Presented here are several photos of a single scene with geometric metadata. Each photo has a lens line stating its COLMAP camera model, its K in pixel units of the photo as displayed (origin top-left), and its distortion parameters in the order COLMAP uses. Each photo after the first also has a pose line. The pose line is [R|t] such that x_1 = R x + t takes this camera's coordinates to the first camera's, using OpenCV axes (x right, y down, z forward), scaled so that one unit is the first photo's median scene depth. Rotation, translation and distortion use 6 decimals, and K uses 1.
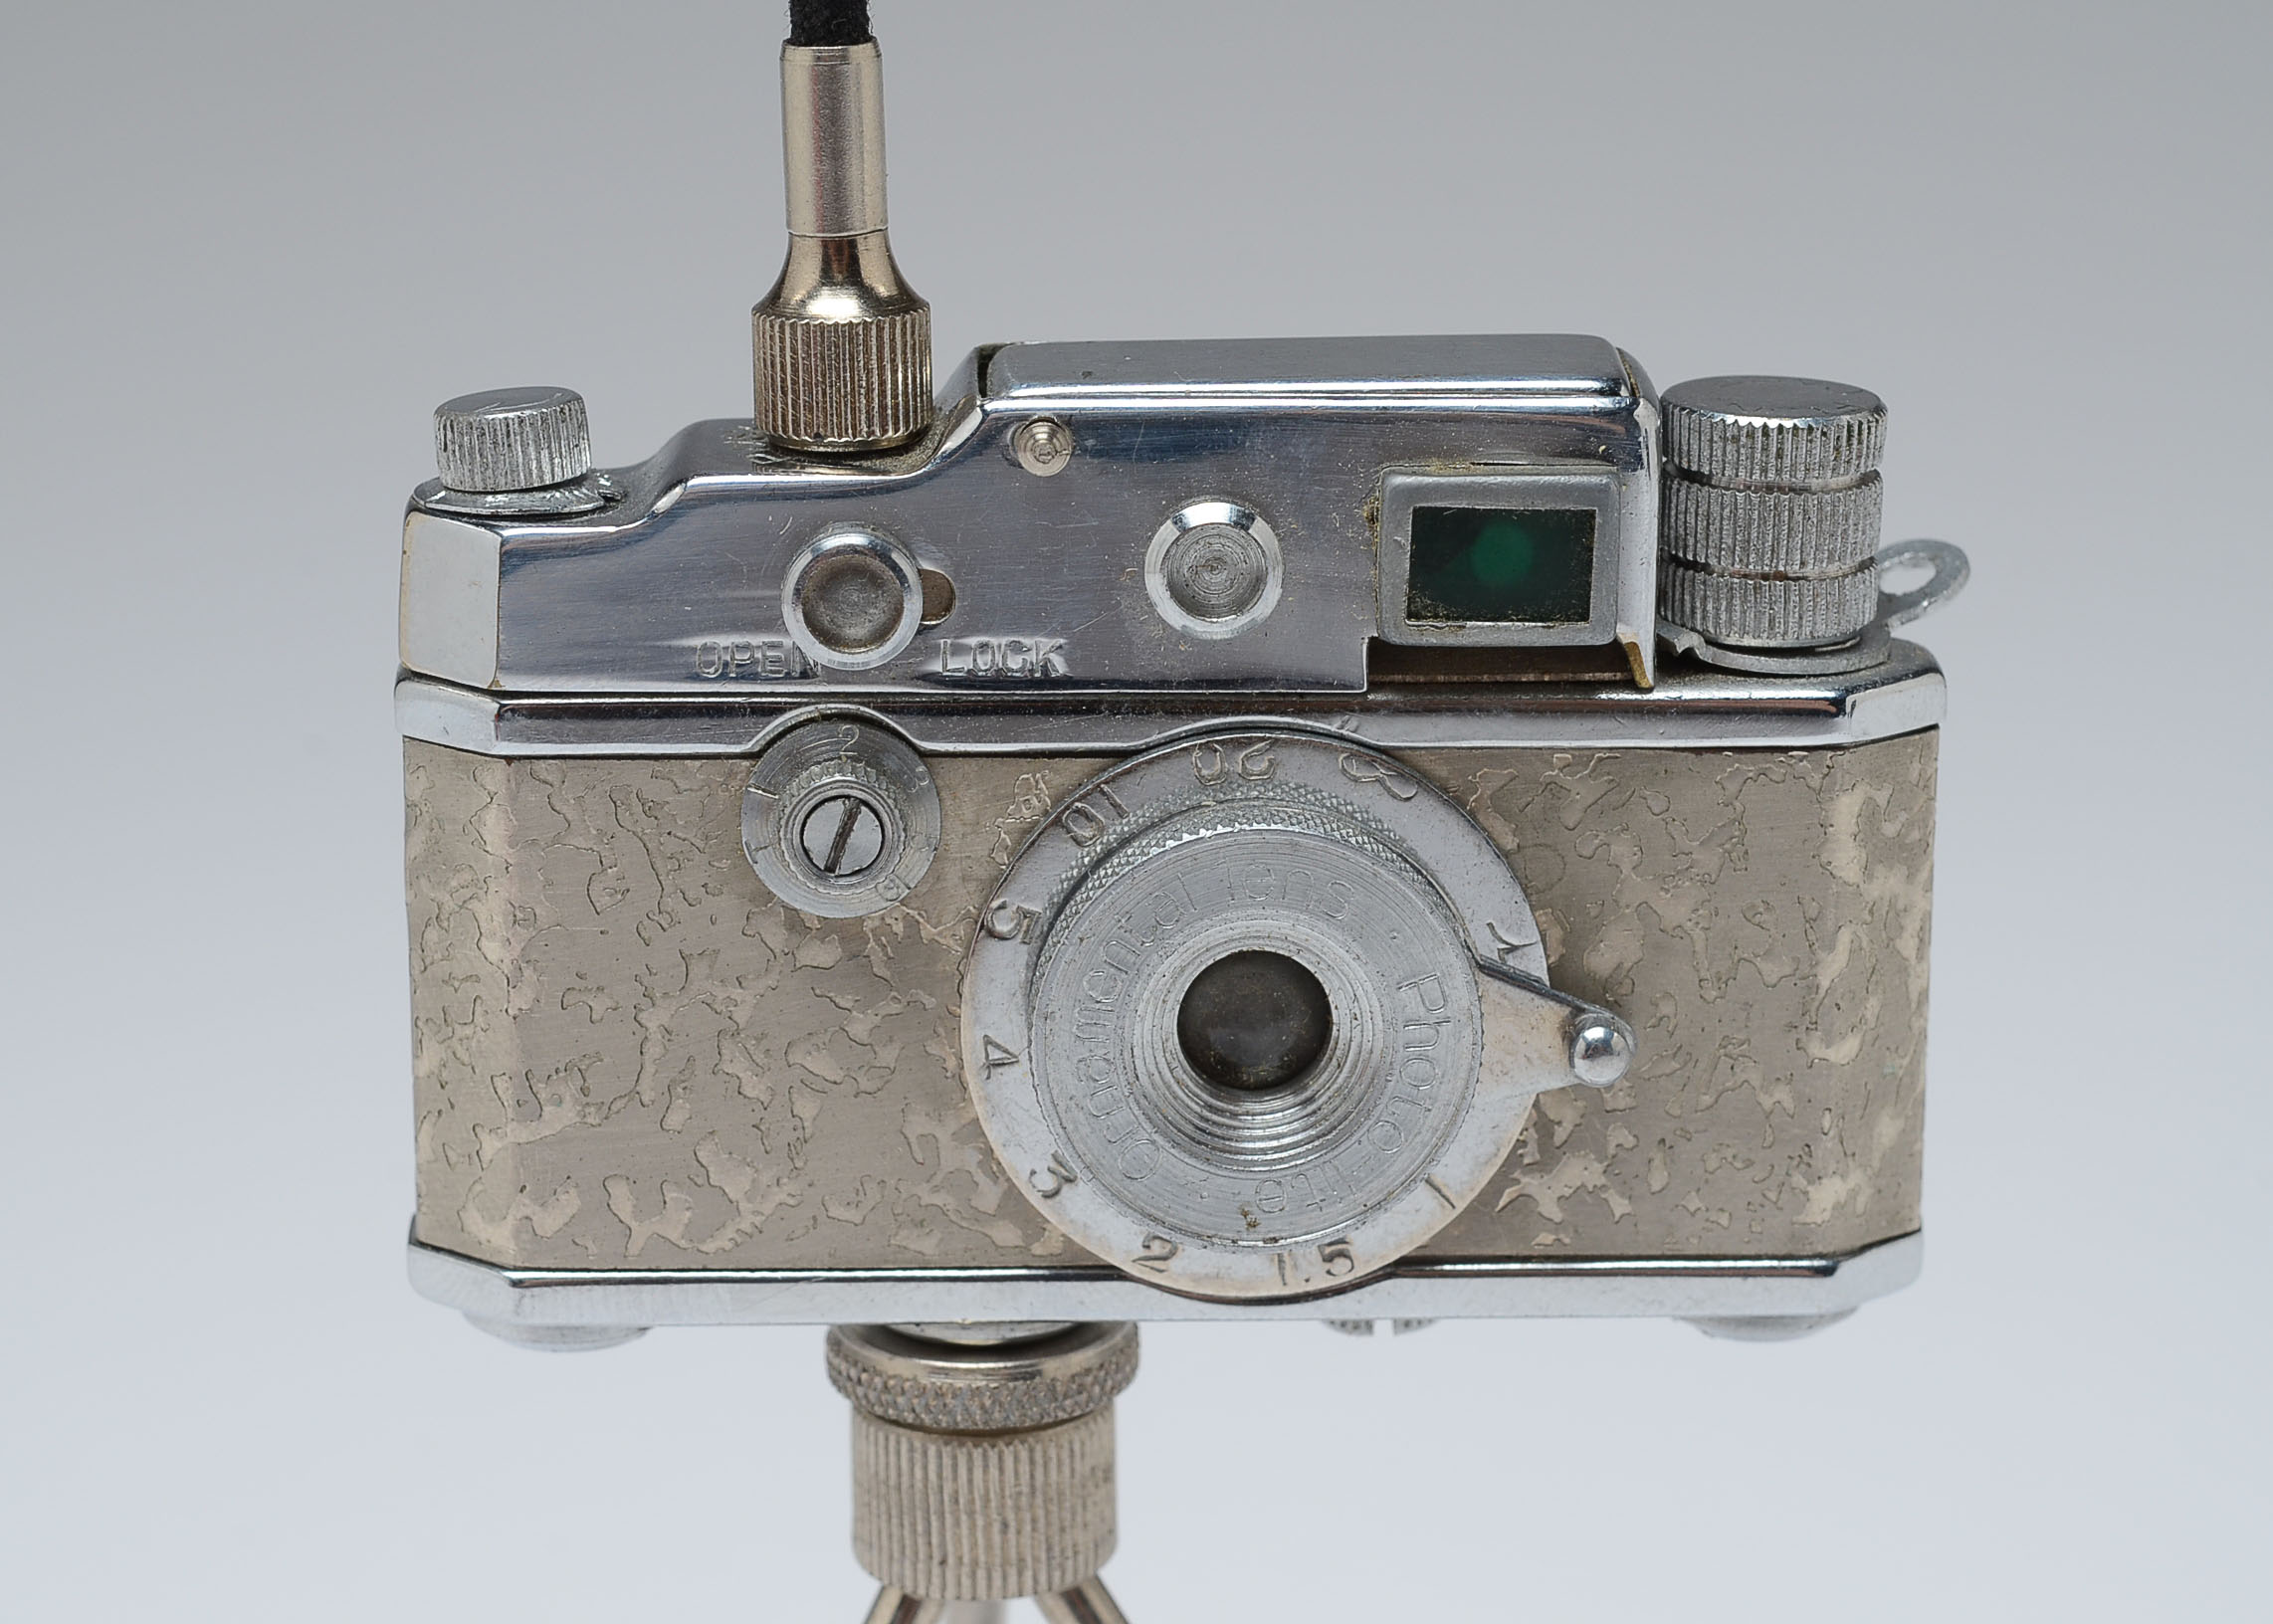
lens RADIAL K [[6452.4, 0, 1131.9], [0, 6452.4, 810.3], [0, 0, 1]] dist [-0.074747, 0.000000]
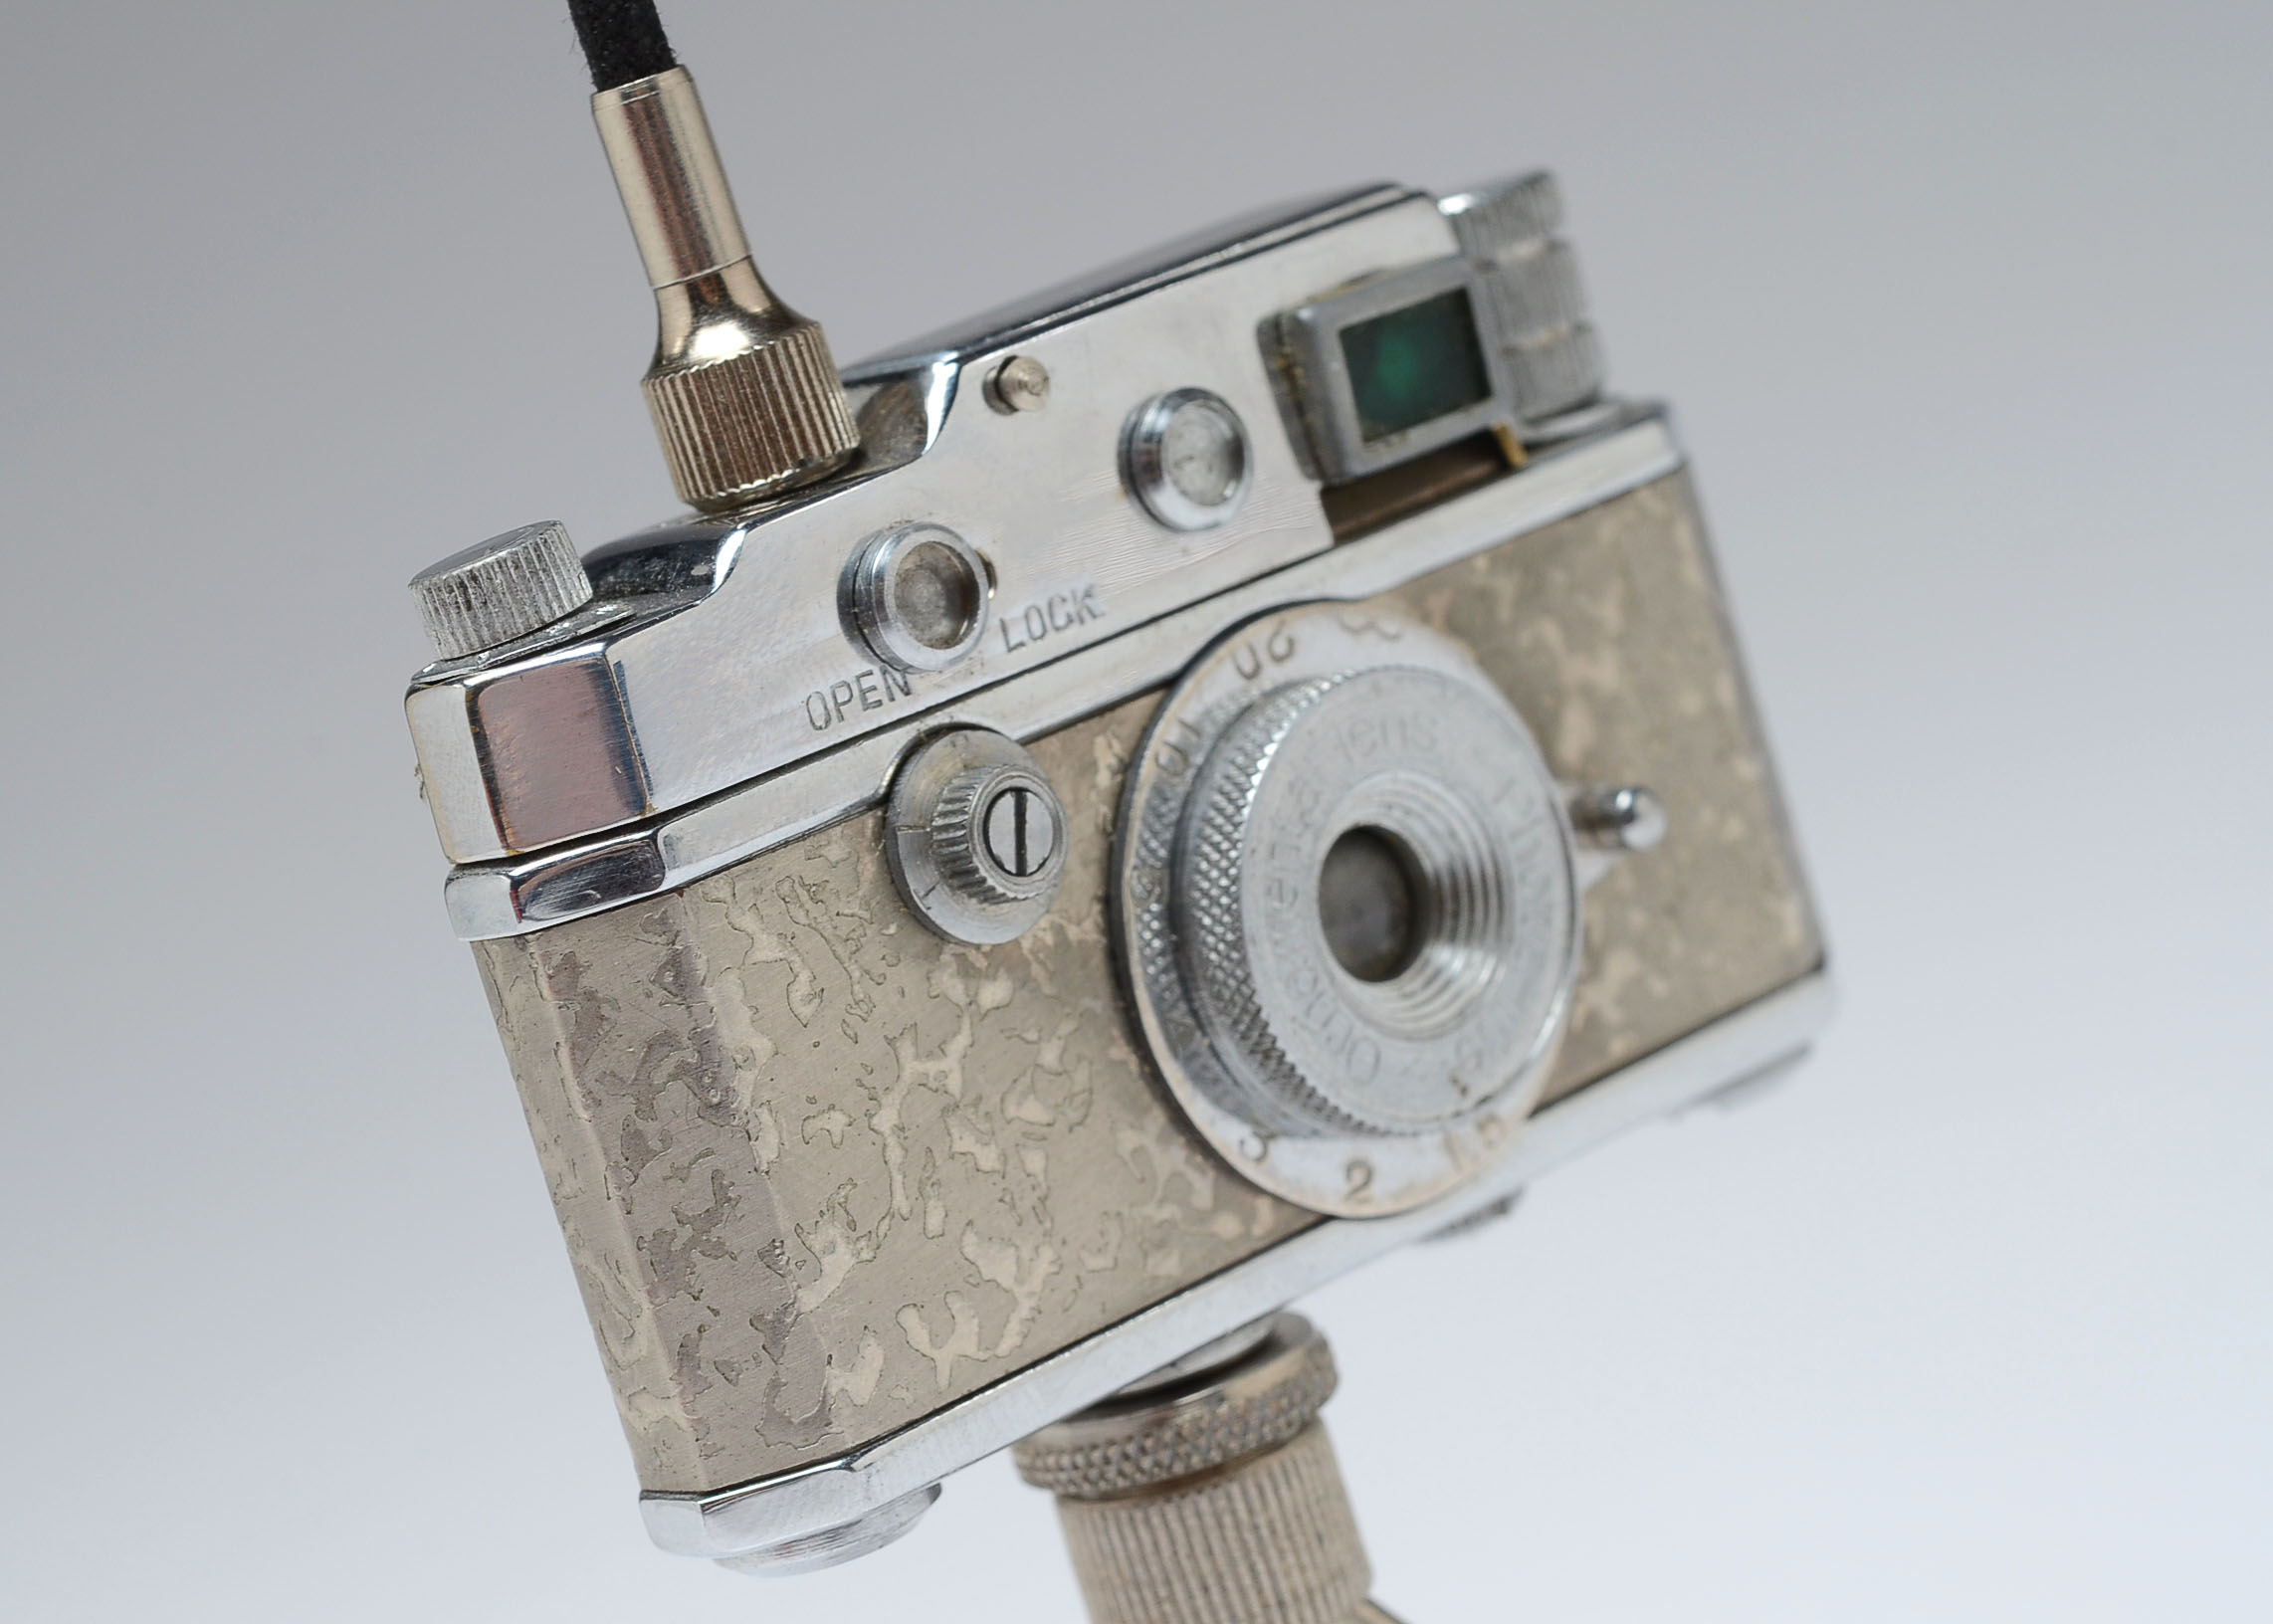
lens RADIAL K [[6452.4, 0, 1136.4], [0, 6452.4, 811.9], [0, 0, 1]] dist [-0.074747, 0.000000]
pose [[0.741060, -0.316220, 0.592314, -0.572849], [0.442602, 0.893426, -0.076776, 0.078996], [-0.504911, 0.319054, 0.802041, 0.237495]]
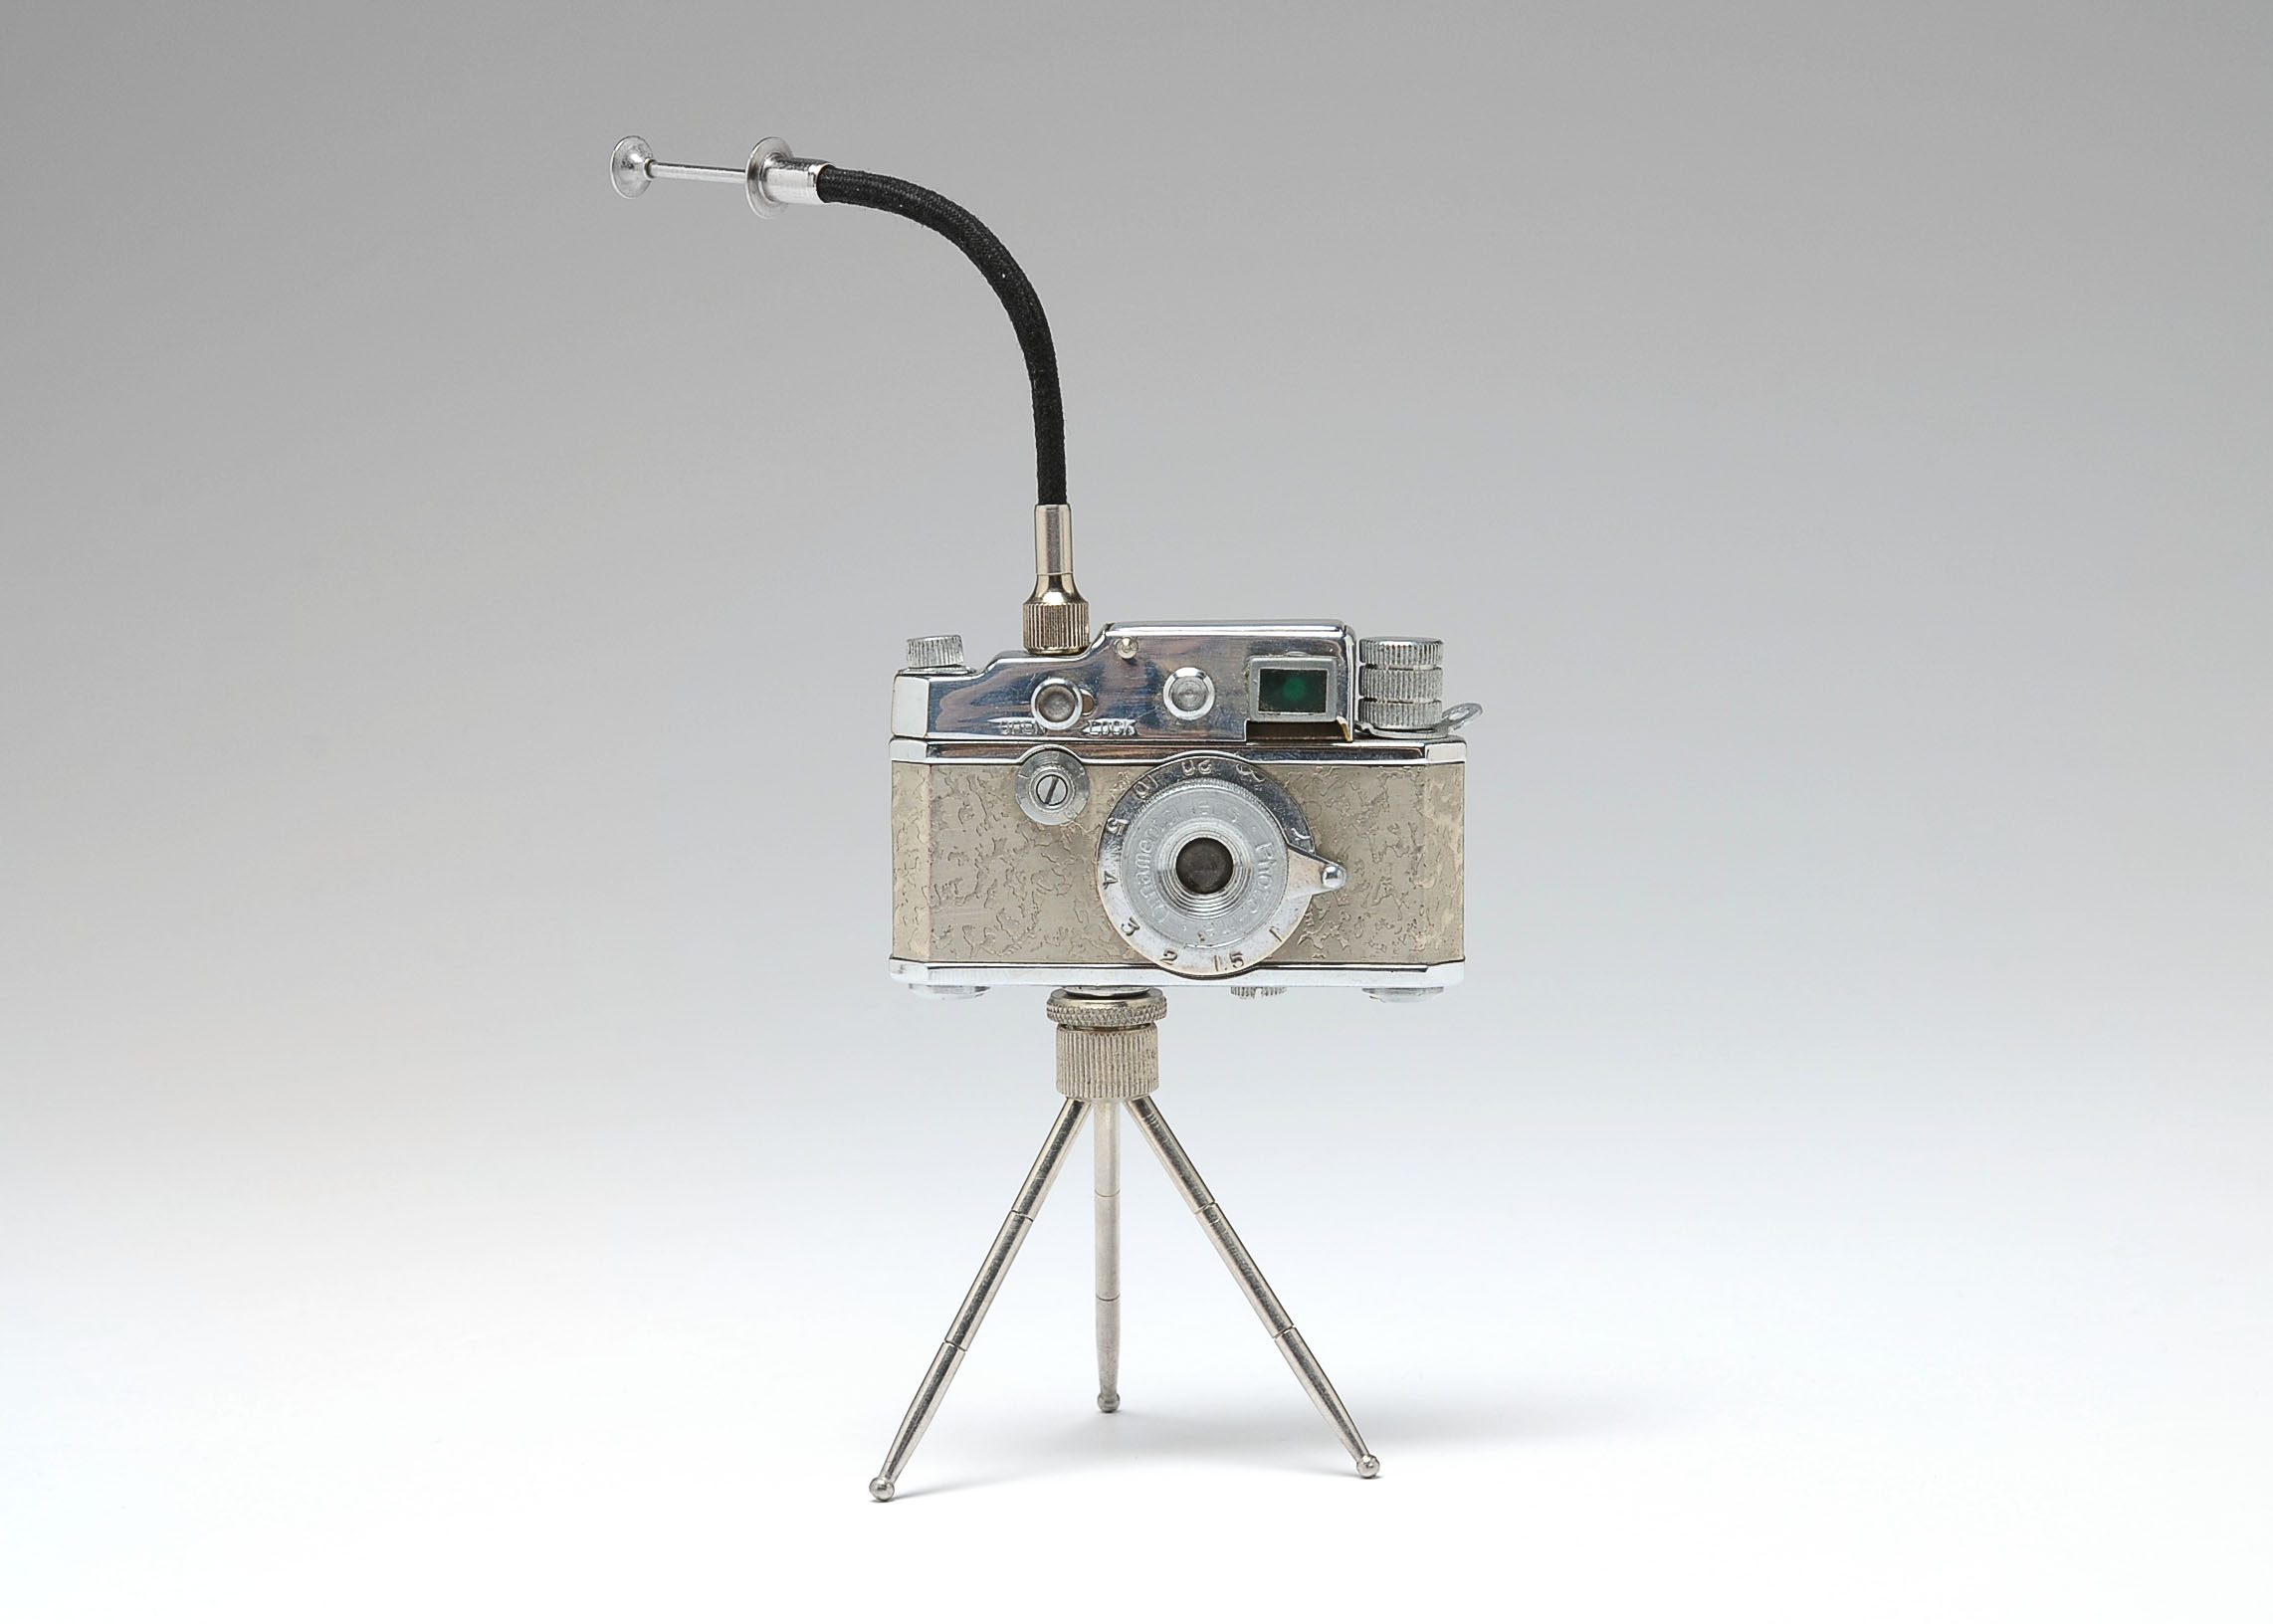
lens RADIAL K [[6452.4, 0, 1148.5], [0, 6452.4, 826.9], [0, 0, 1]] dist [-0.074747, 0.000000]
pose [[0.998277, 0.004074, -0.058542, 0.152519], [-0.013235, 0.987515, -0.156966, 0.438149], [0.057172, 0.157470, 0.985867, -1.651800]]
